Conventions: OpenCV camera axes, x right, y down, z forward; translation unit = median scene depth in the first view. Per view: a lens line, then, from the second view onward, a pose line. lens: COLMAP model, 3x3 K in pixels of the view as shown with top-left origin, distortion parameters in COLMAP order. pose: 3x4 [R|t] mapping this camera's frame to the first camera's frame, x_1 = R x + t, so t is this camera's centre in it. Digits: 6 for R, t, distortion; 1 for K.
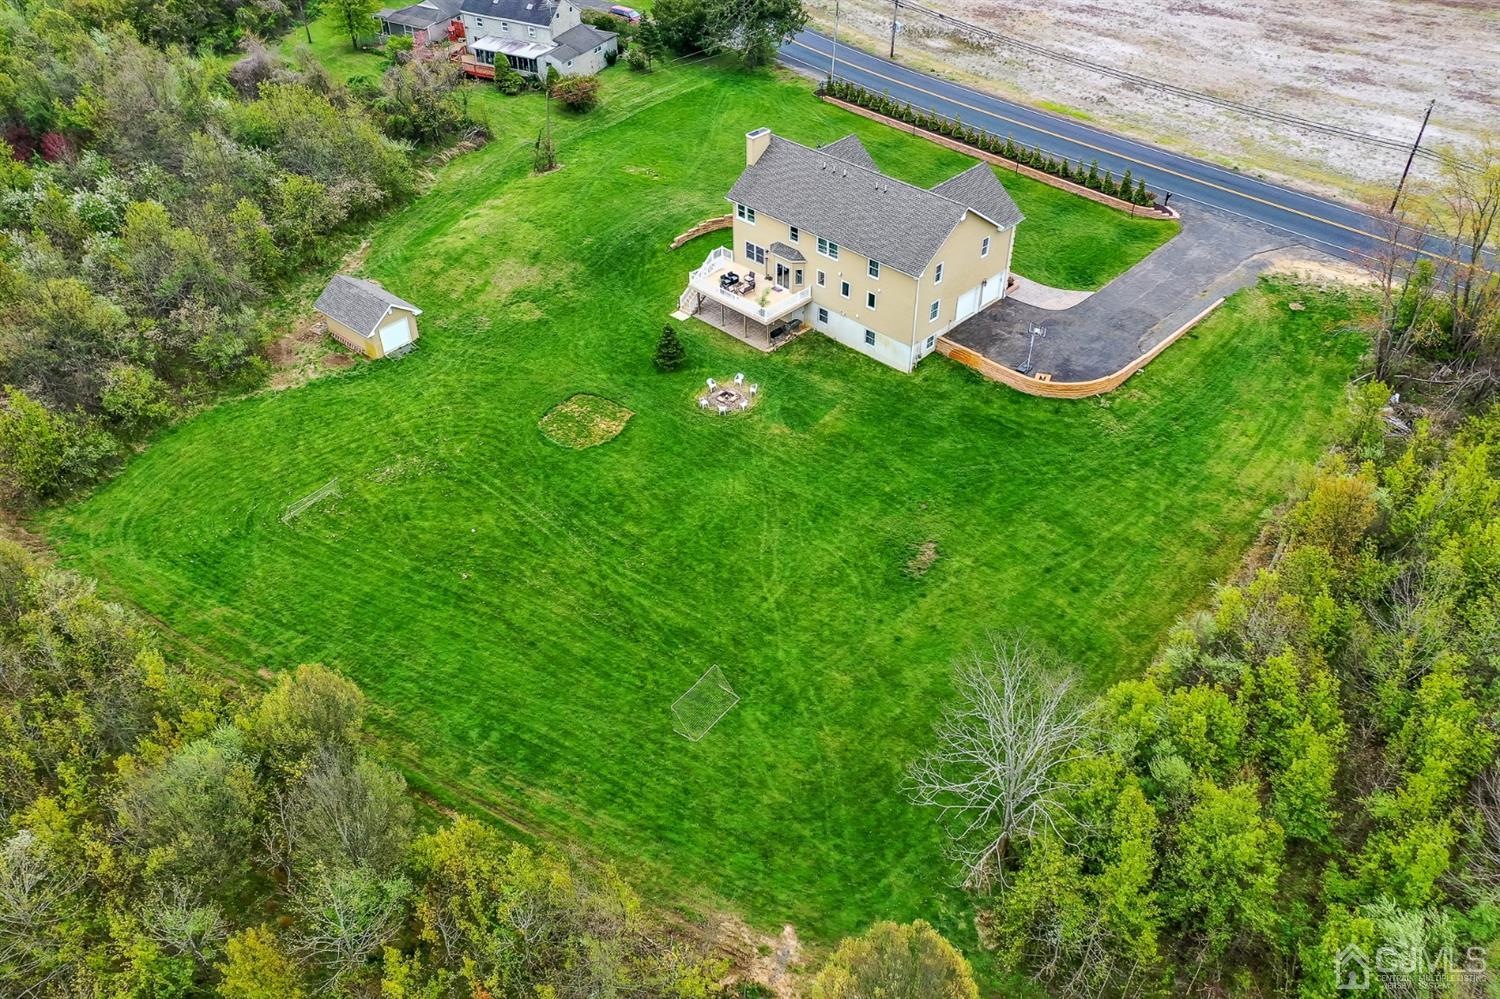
lens RADIAL K [[1177.6, 0, 743.8], [0, 1177.6, 492.7], [0, 0, 1]] dist [-0.009413, 0.025180]
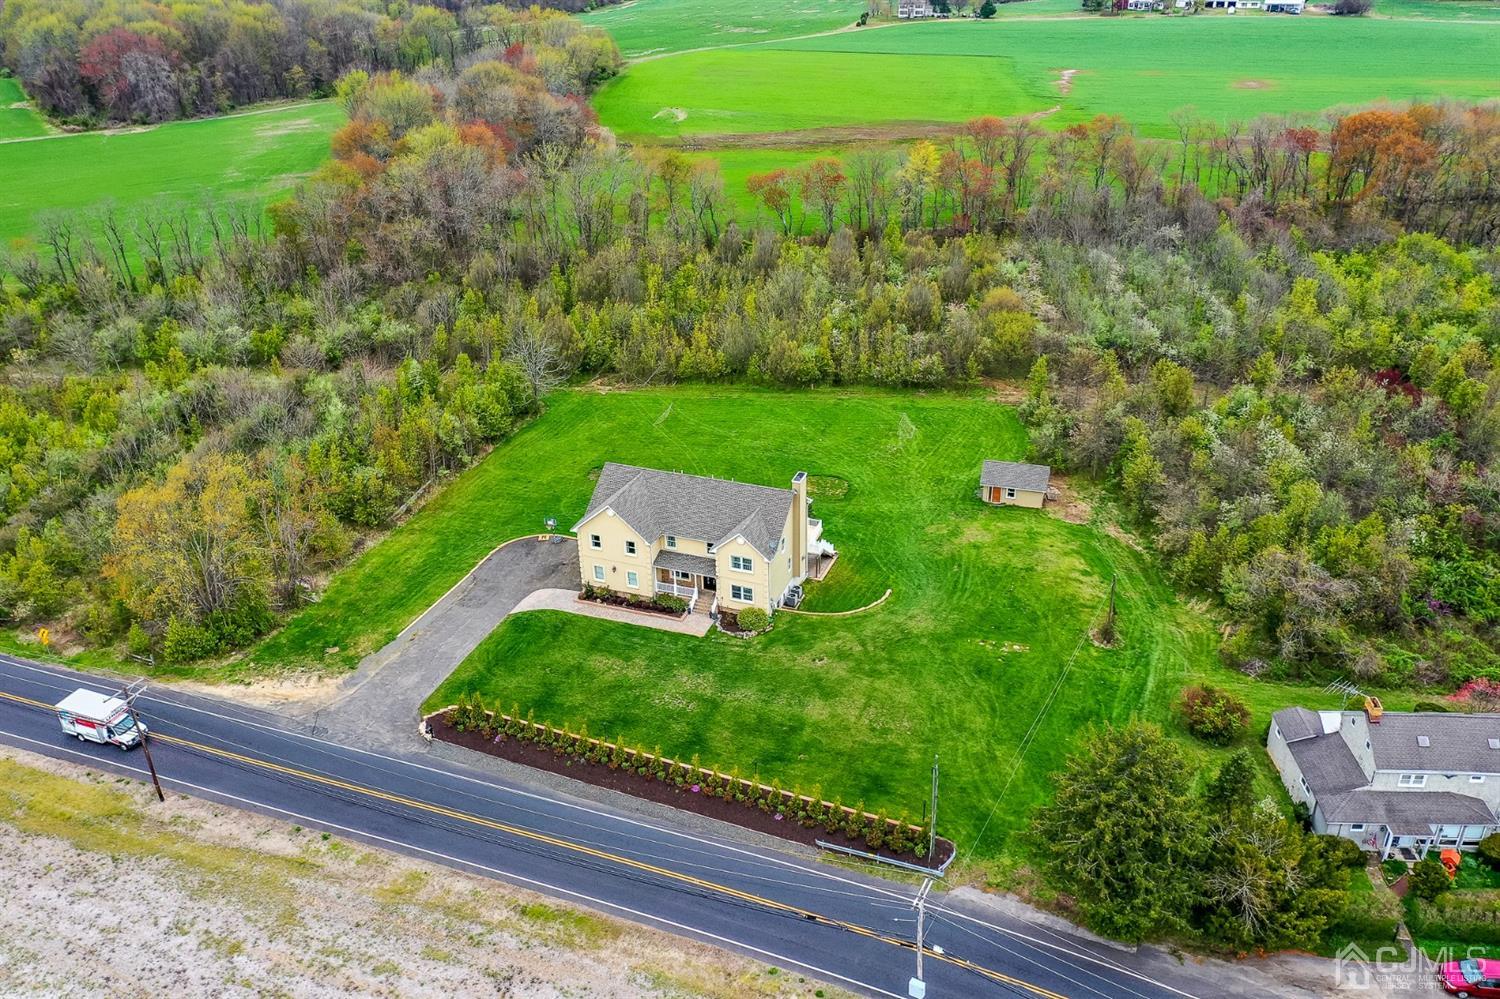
lens RADIAL K [[1177.6, 0, 746.9], [0, 1177.6, 497.2], [0, 0, 1]] dist [-0.009413, 0.025180]
pose [[-0.915784, 0.196147, -0.350522, 0.477098], [-0.243021, 0.424249, 0.872326, -1.299749], [0.319813, 0.884047, -0.340853, 1.390915]]
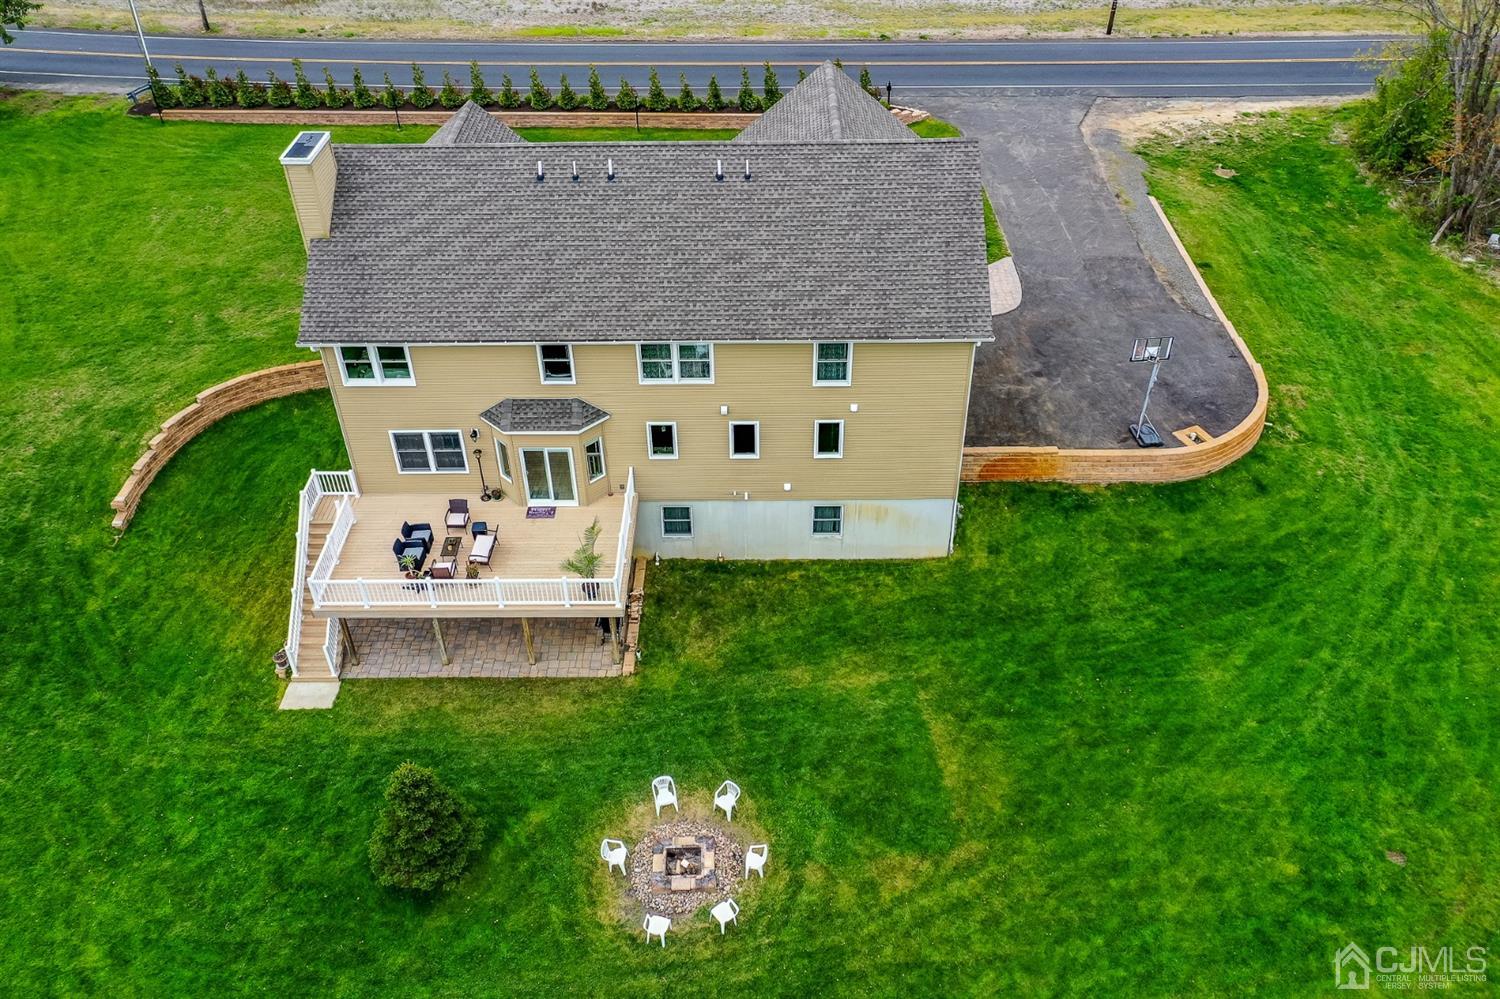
lens RADIAL K [[1177.6, 0, 749.6], [0, 1177.6, 490.8], [0, 0, 1]] dist [-0.009413, 0.025180]
pose [[0.715316, -0.429535, 0.551201, -0.133057], [0.440075, 0.889614, 0.122147, -0.197837], [-0.542823, 0.155196, 0.825384, 0.651494]]
